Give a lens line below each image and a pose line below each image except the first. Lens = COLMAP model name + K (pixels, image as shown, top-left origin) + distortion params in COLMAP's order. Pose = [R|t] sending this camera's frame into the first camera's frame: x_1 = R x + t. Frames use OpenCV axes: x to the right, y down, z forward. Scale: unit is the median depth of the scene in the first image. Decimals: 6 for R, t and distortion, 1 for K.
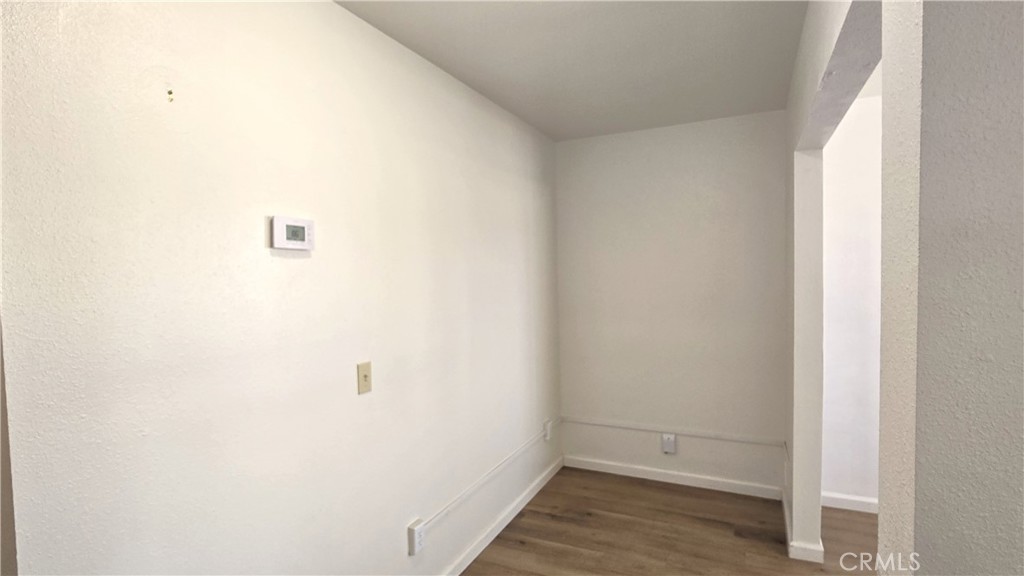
lens RADIAL K [[491.2, 0, 508.0], [0, 491.2, 293.2], [0, 0, 1]] dist [0.000054, 0.000128]
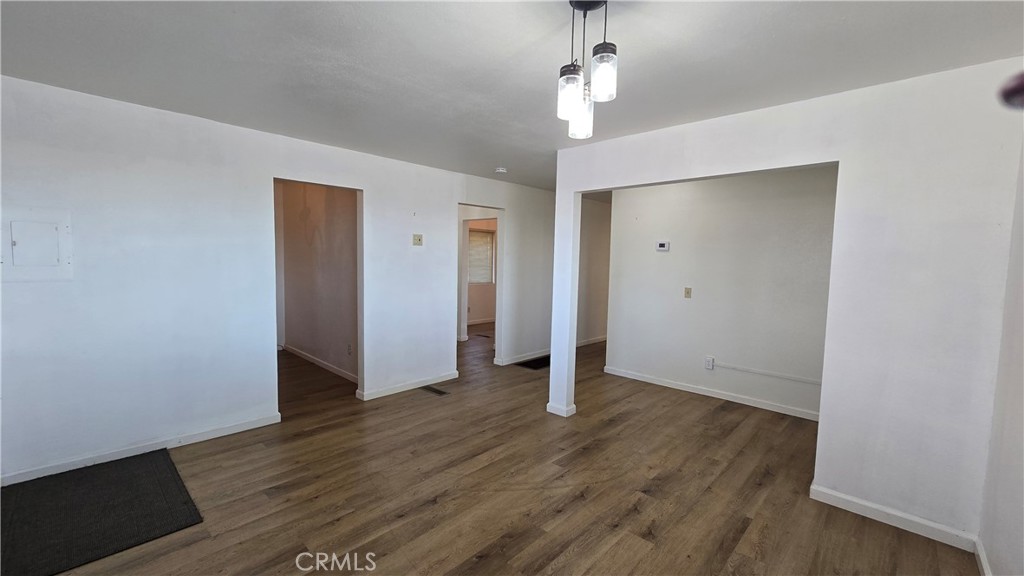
lens RADIAL K [[413.8, 0, 512.0], [0, 413.8, 288.0], [0, 0, 1]] dist [0.000397, 0.000043]
pose [[-0.287786, 0.079463, -0.954392, 1.702336], [-0.060905, 0.993016, 0.101044, -0.029151], [0.955756, 0.087206, -0.280937, 0.495252]]
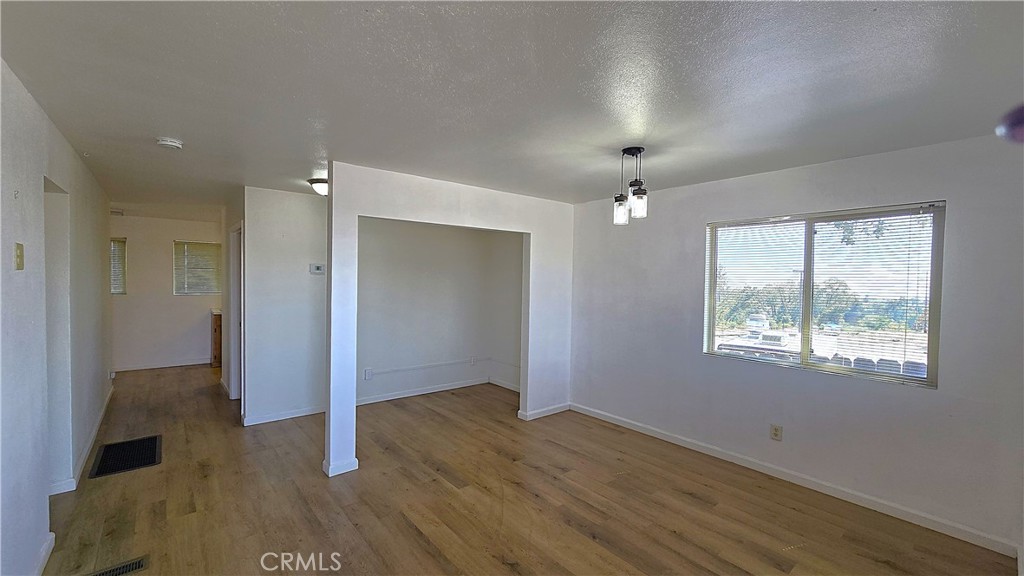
lens RADIAL K [[413.8, 0, 512.0], [0, 413.8, 288.0], [0, 0, 1]] dist [0.000397, 0.000043]
pose [[0.908773, 0.049328, -0.414366, 1.244163], [-0.055974, 0.998425, -0.003905, -0.027627], [0.413520, 0.026743, 0.910102, -0.677968]]
